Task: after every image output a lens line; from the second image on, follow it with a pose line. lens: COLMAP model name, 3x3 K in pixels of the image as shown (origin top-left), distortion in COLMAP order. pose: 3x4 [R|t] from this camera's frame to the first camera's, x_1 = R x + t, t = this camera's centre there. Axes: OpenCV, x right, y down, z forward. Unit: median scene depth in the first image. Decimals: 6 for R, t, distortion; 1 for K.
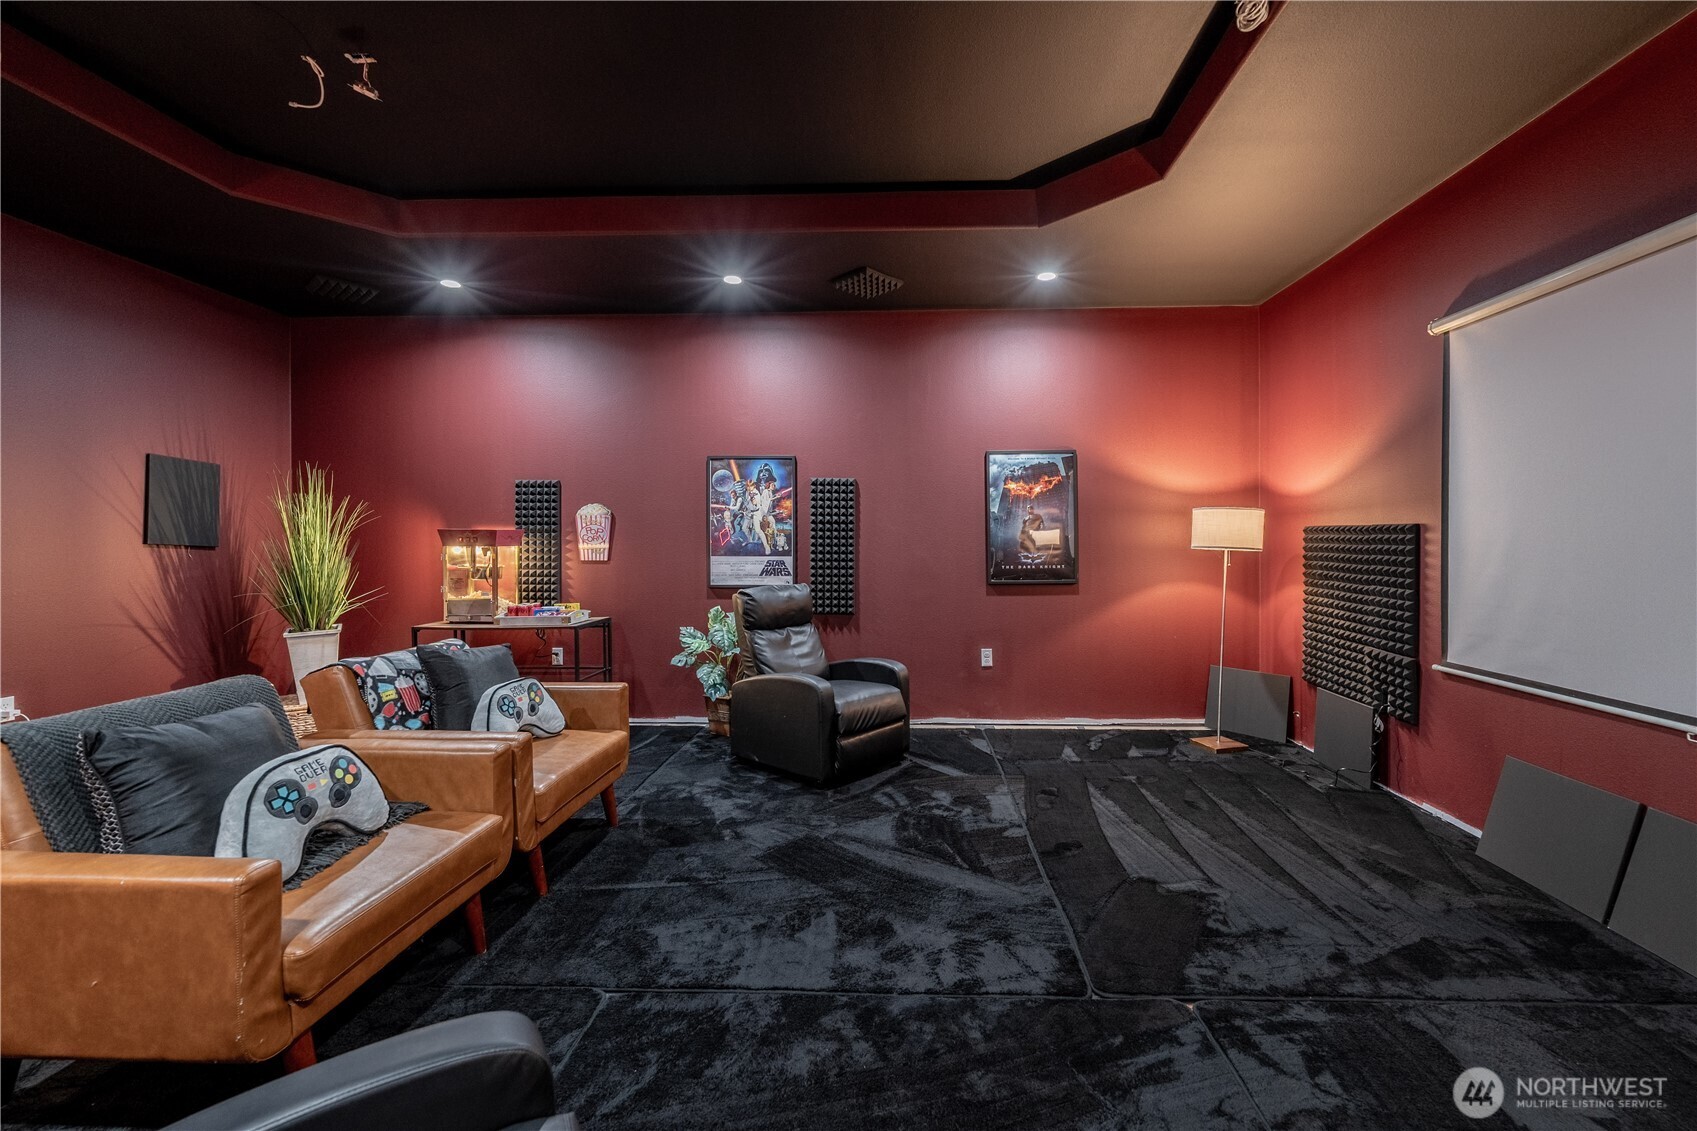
lens RADIAL K [[698.5, 0, 848.5], [0, 698.5, 548.5], [0, 0, 1]] dist [-0.003866, -0.000676]
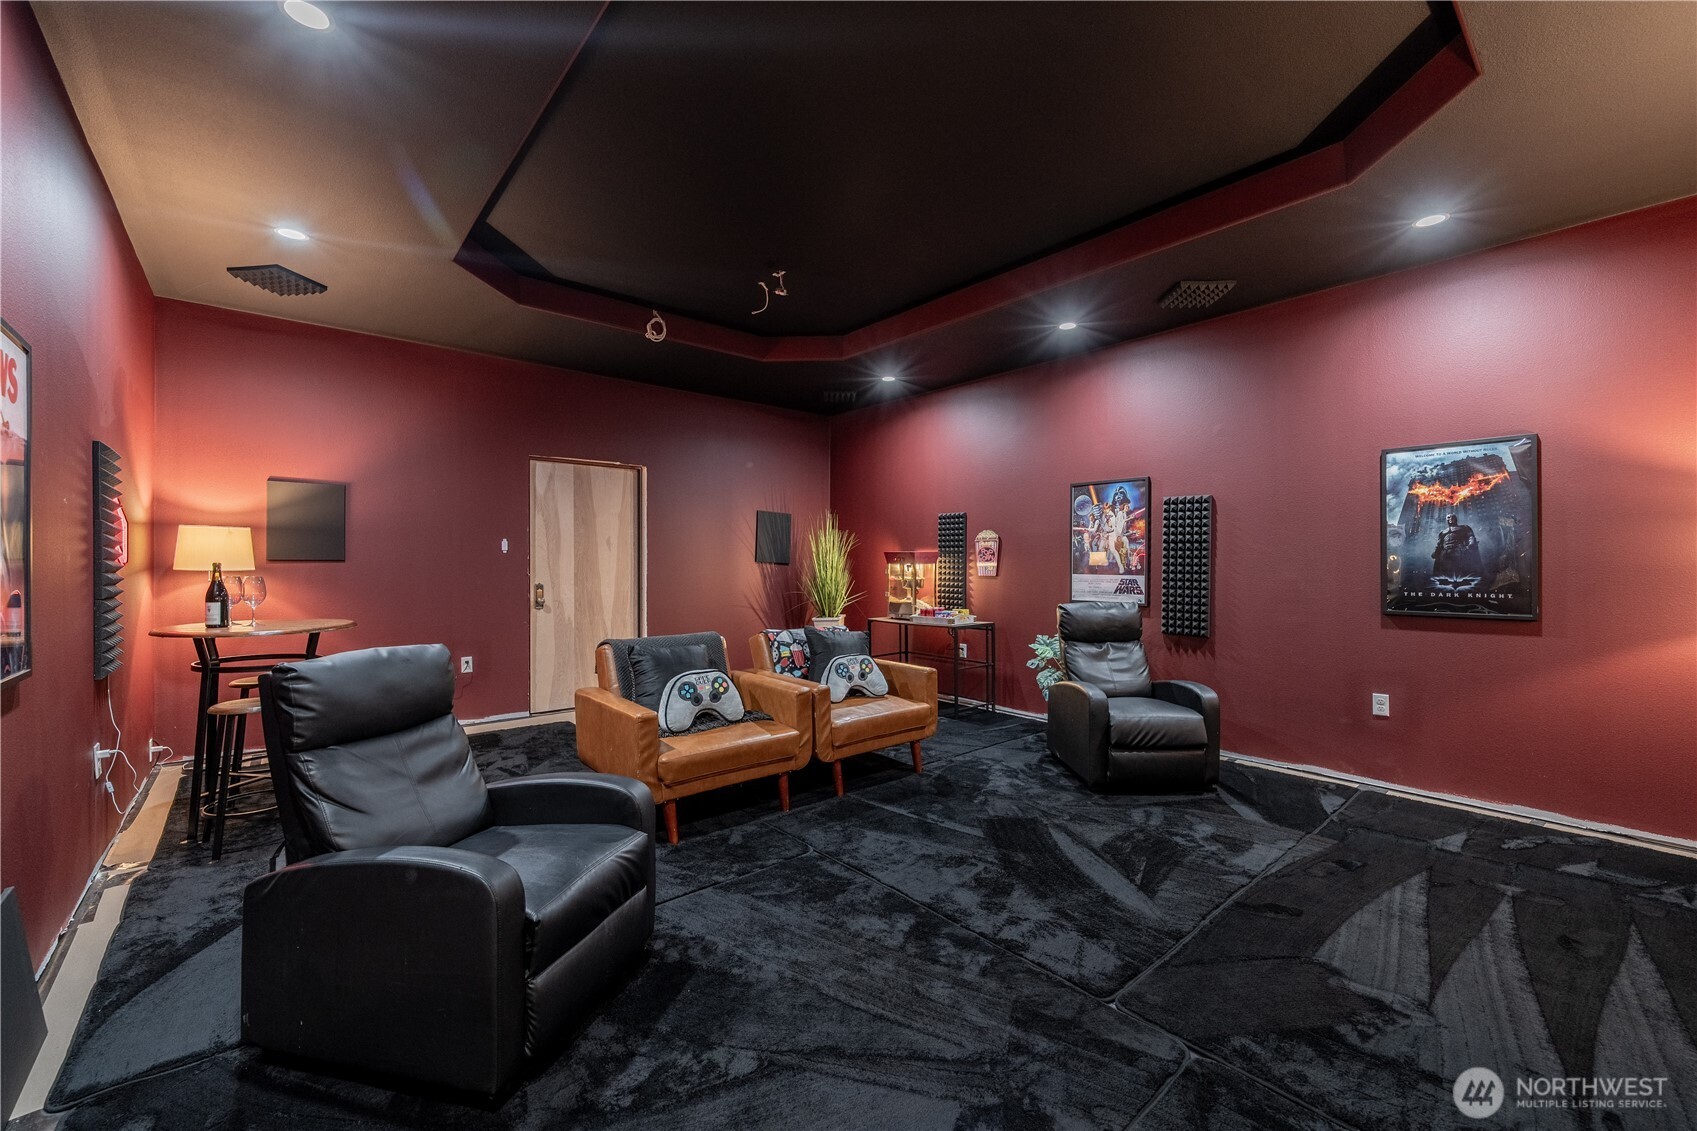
lens RADIAL K [[698.5, 0, 872.6], [0, 698.5, 566.3], [0, 0, 1]] dist [-0.003866, -0.000676]
pose [[0.673210, 0.007840, -0.739409, 0.486077], [-0.007654, 0.999964, 0.003633, -0.003576], [0.739411, 0.003214, 0.673246, 0.023505]]
